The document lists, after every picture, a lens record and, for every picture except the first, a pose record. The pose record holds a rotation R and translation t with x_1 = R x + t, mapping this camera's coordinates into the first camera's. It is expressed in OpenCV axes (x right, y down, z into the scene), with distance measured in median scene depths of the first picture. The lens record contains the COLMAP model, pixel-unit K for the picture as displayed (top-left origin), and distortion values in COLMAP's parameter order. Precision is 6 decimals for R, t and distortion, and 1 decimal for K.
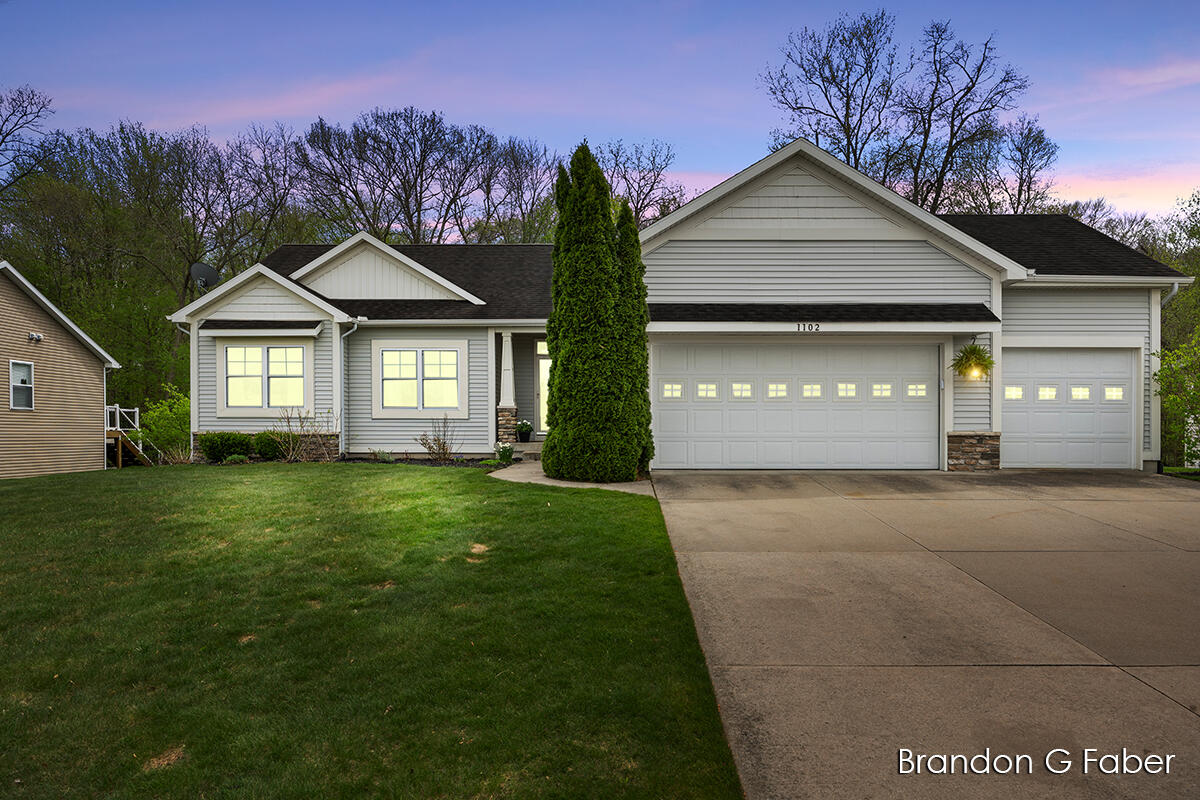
lens RADIAL K [[772.9, 0, 603.0], [0, 772.9, 439.3], [0, 0, 1]] dist [-0.005226, -0.001199]
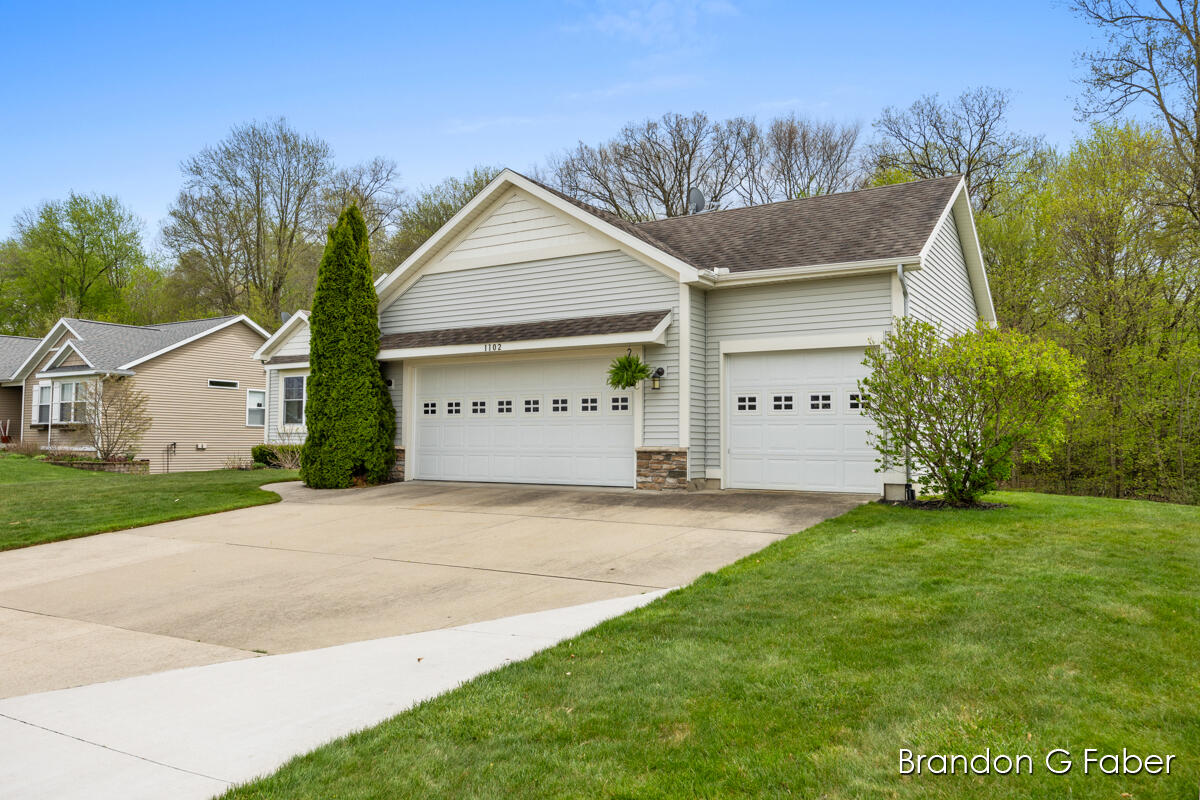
lens RADIAL K [[889.5, 0, 600.0], [0, 889.5, 400.0], [0, 0, 1]] dist [0.002171, 0.001437]
pose [[0.854763, -0.021978, -0.518553, 0.774682], [-0.009589, 0.998264, -0.058116, -0.003052], [0.518930, 0.054648, 0.853068, 0.033024]]
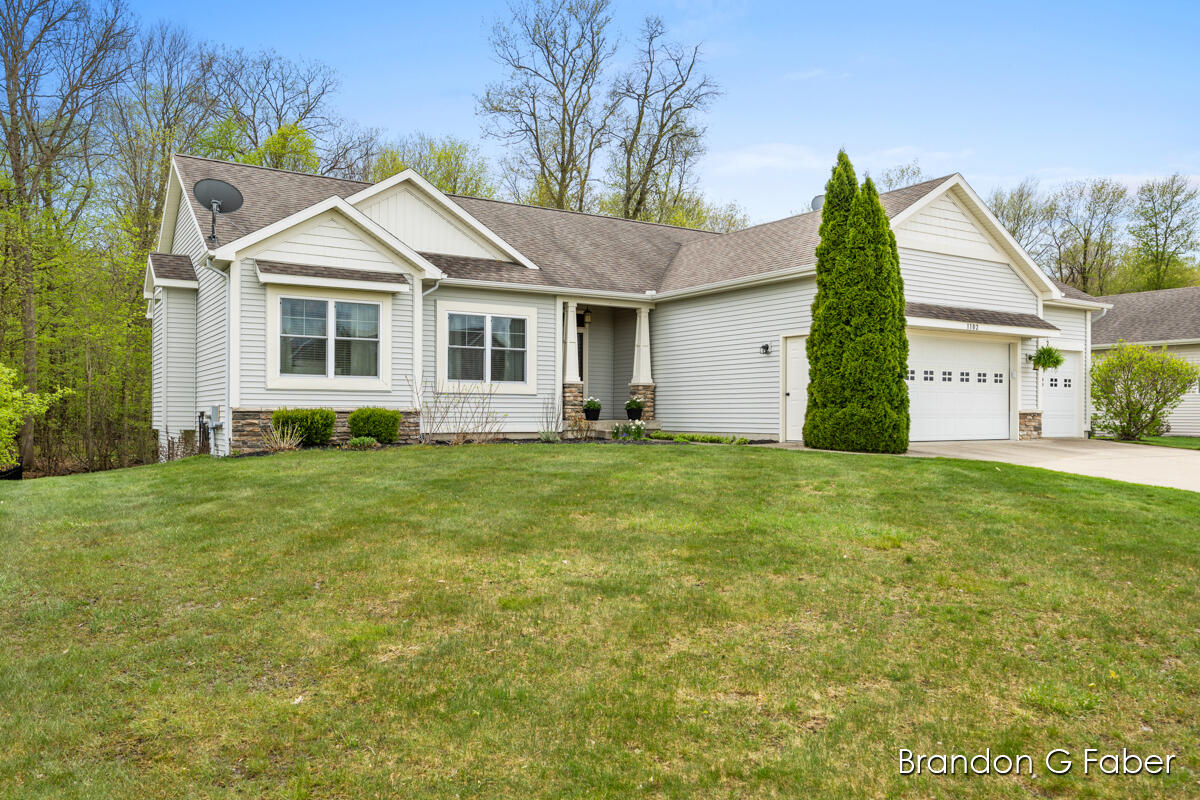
lens RADIAL K [[886.3, 0, 620.5], [0, 886.3, 393.9], [0, 0, 1]] dist [-0.002520, -0.000675]
pose [[0.832065, 0.011112, 0.554566, -0.759298], [0.002115, 0.999729, -0.023204, -0.003469], [-0.554674, 0.020480, 0.831816, 0.095529]]
